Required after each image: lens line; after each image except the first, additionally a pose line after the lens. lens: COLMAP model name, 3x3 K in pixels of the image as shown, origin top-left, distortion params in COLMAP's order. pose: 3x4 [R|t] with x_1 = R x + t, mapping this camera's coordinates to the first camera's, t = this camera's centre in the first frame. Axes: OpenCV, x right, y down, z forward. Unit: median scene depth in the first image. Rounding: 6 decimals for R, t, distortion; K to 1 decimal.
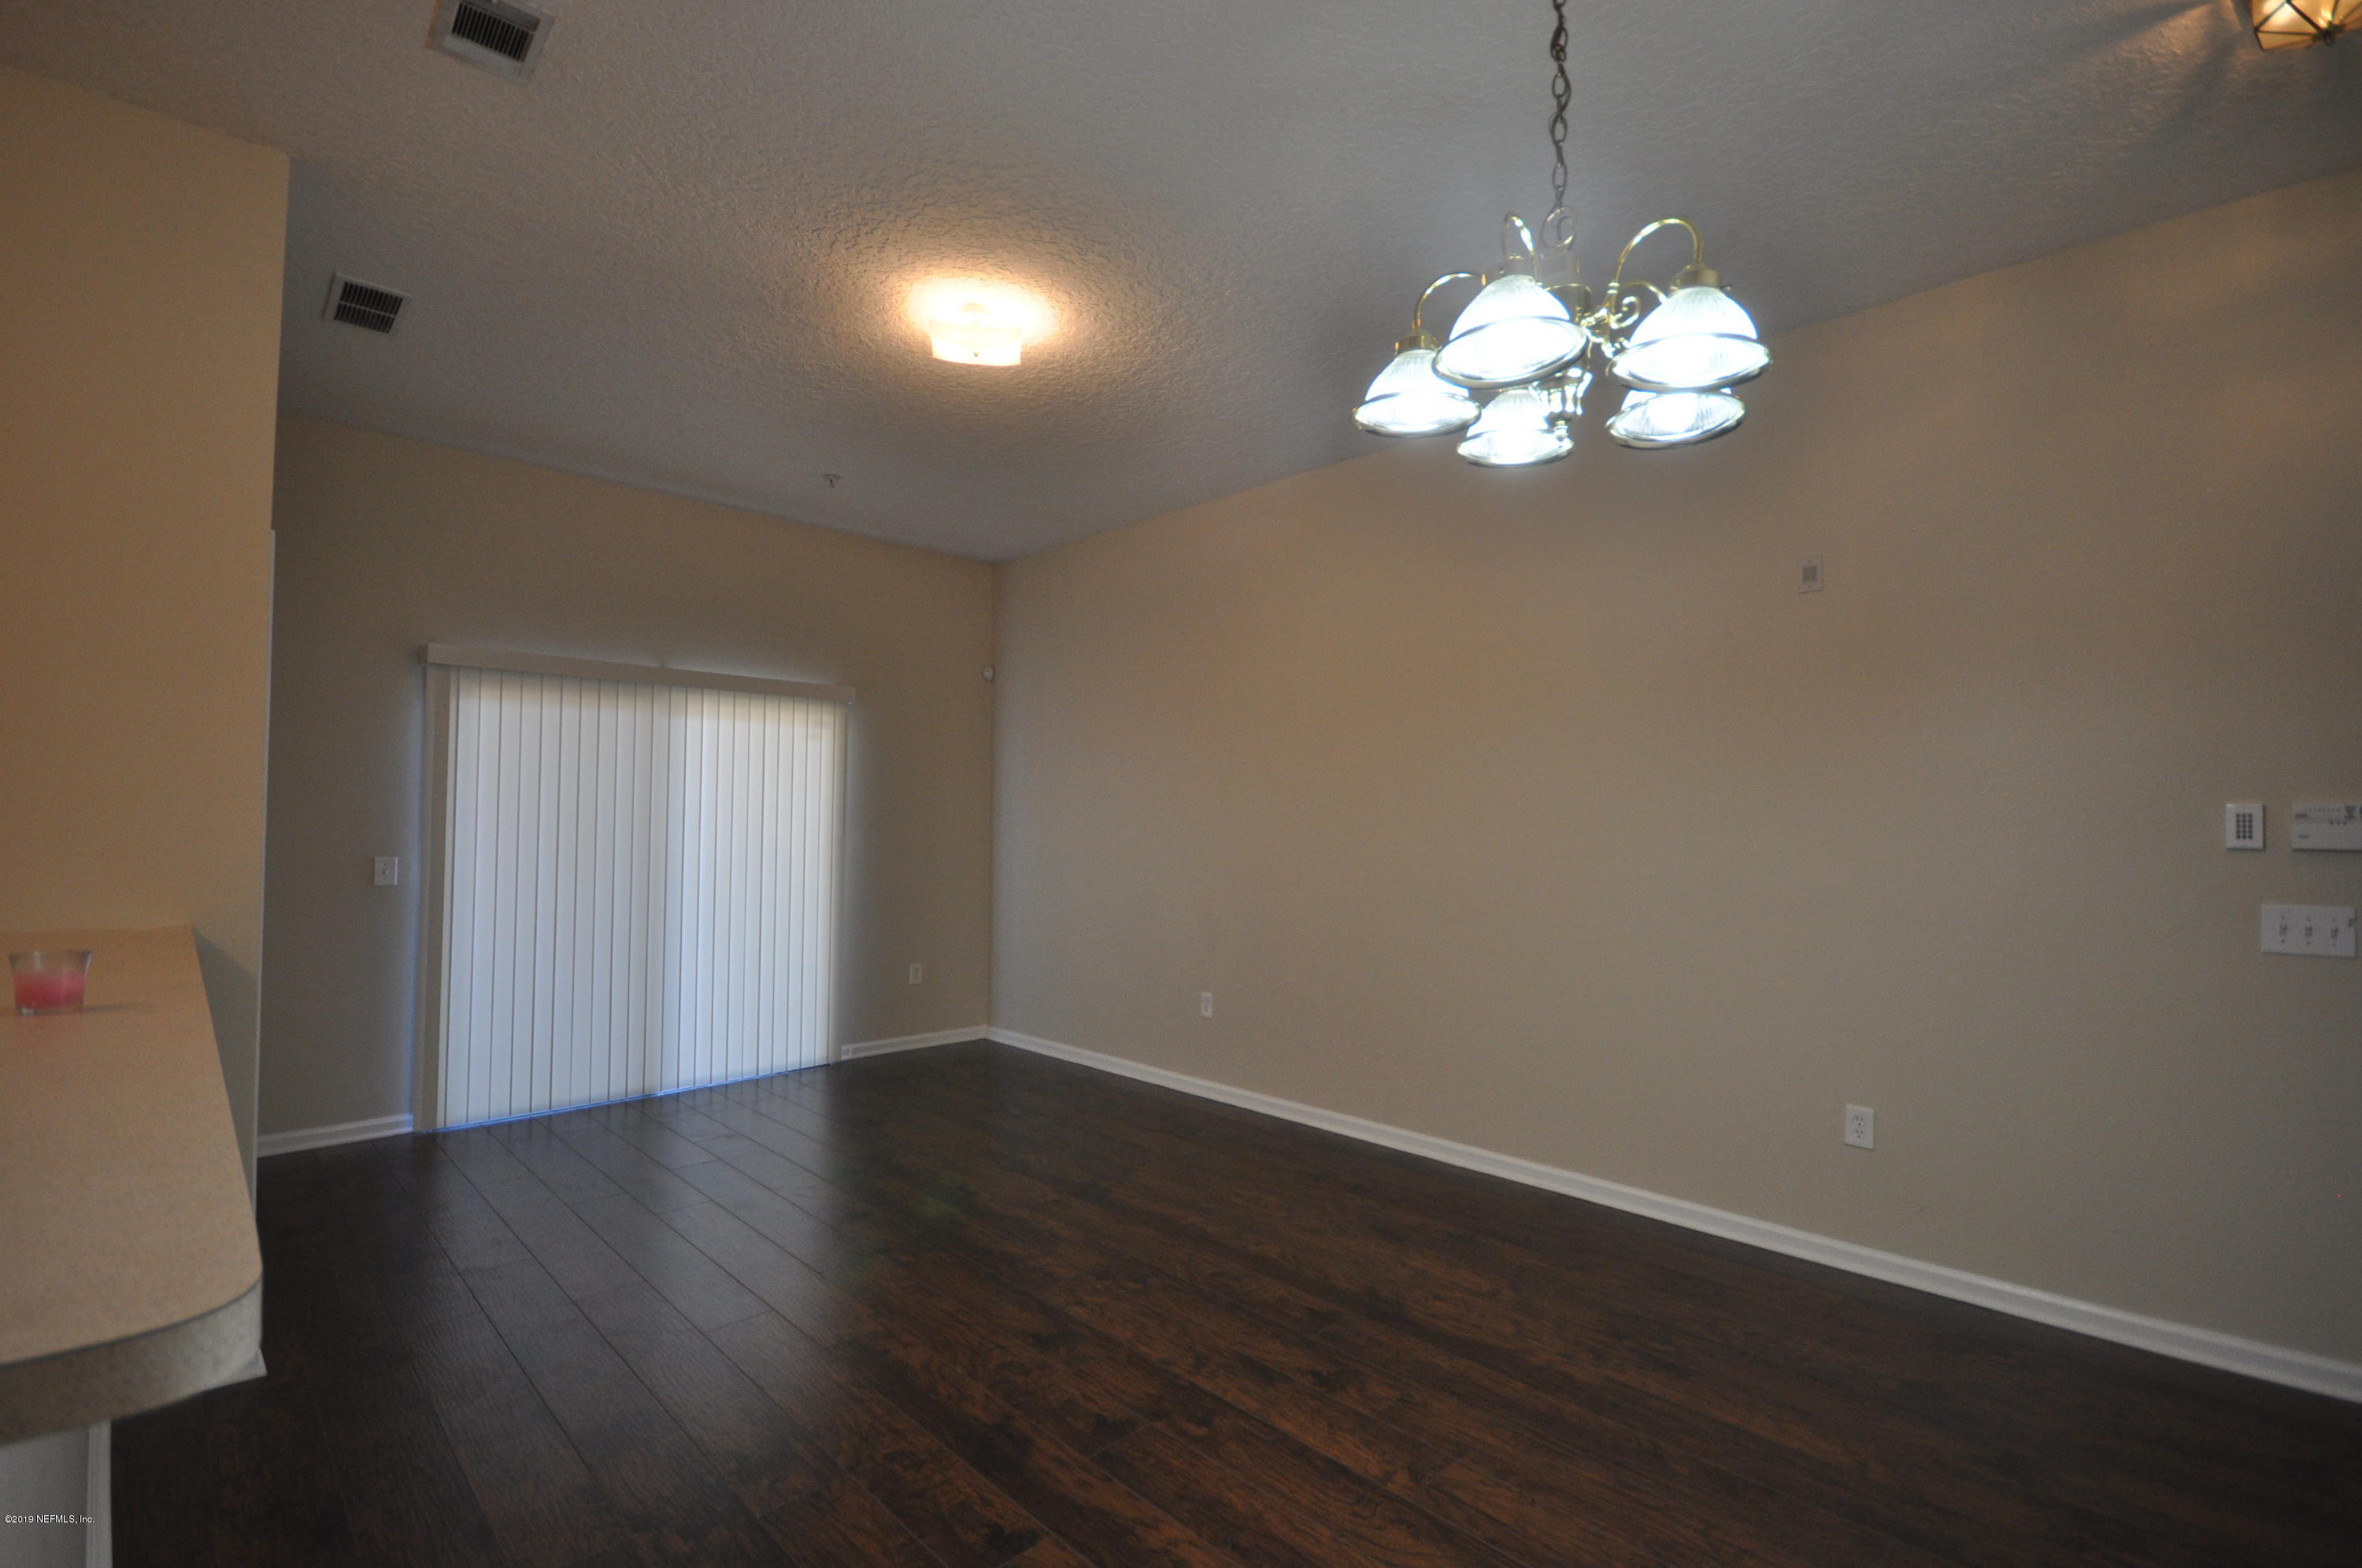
lens RADIAL K [[1032.0, 0, 1186.6], [0, 1032.0, 795.6], [0, 0, 1]] dist [0.002846, -0.002583]
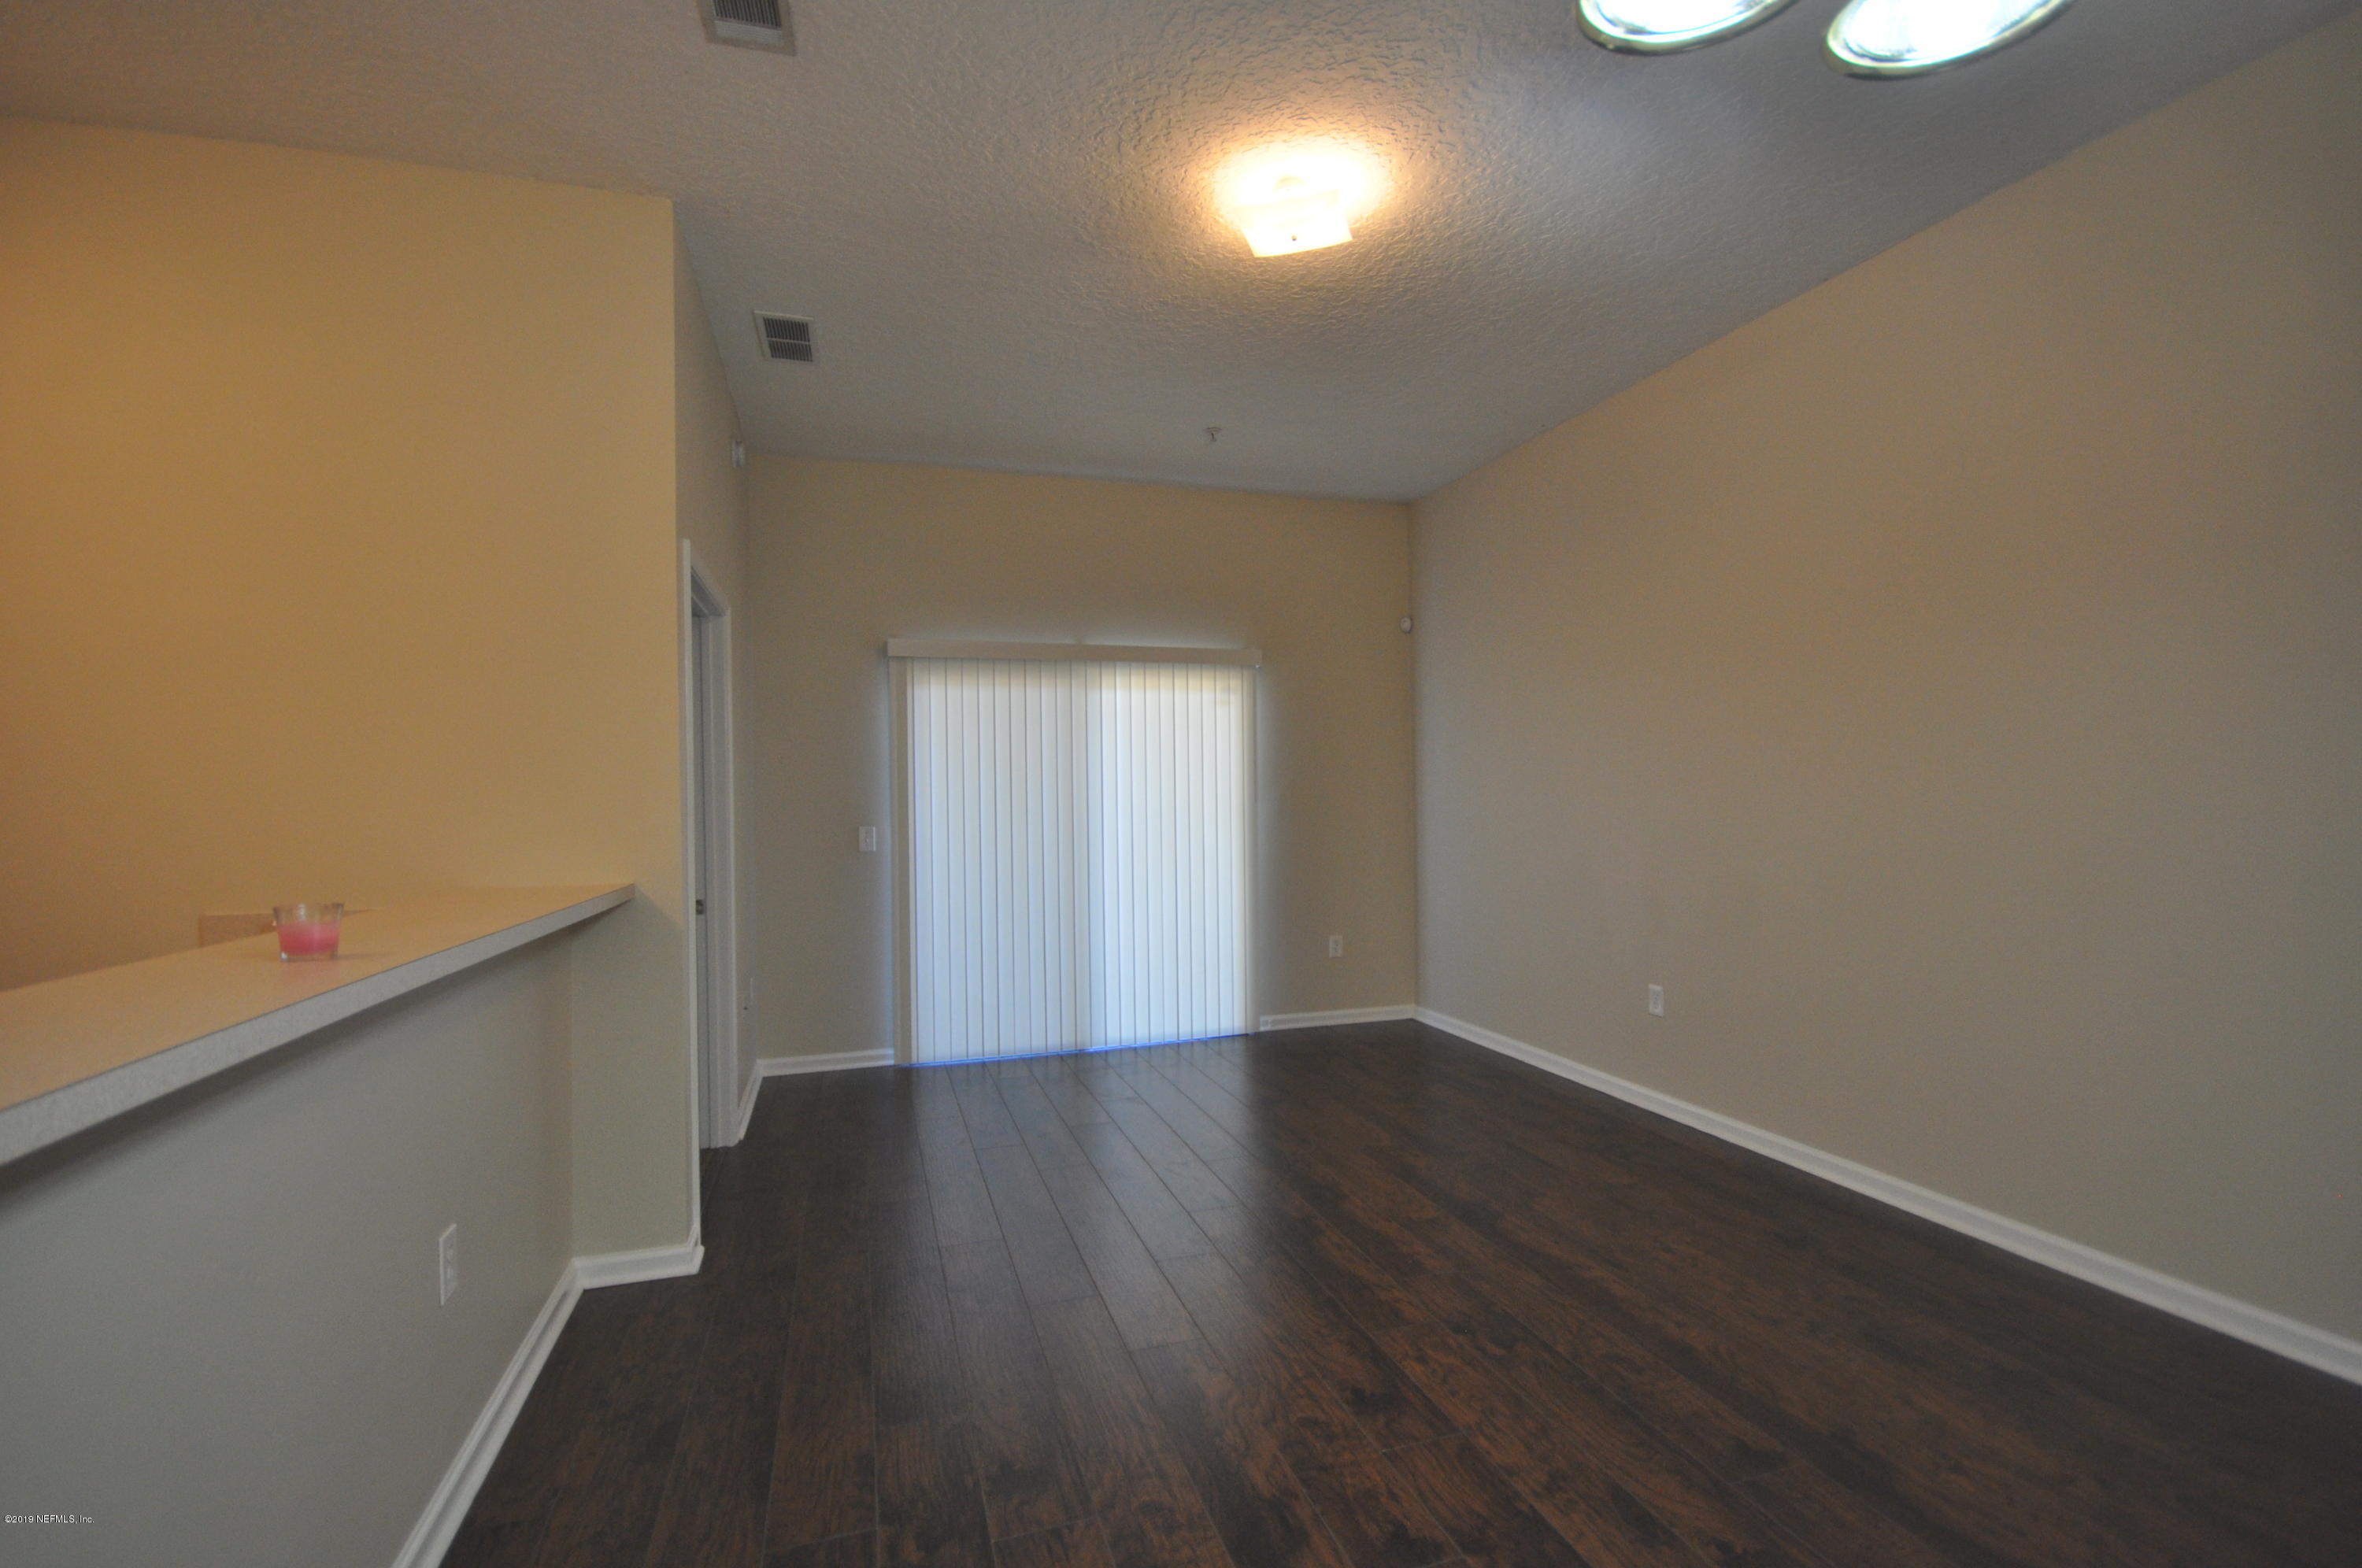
lens RADIAL K [[1032.0, 0, 1193.0], [0, 1032.0, 797.0], [0, 0, 1]] dist [0.002846, -0.002583]
pose [[0.892356, -0.021236, -0.450833, 0.103963], [0.034839, 0.999153, 0.021896, 0.018590], [0.449986, -0.035246, 0.892340, 0.183129]]
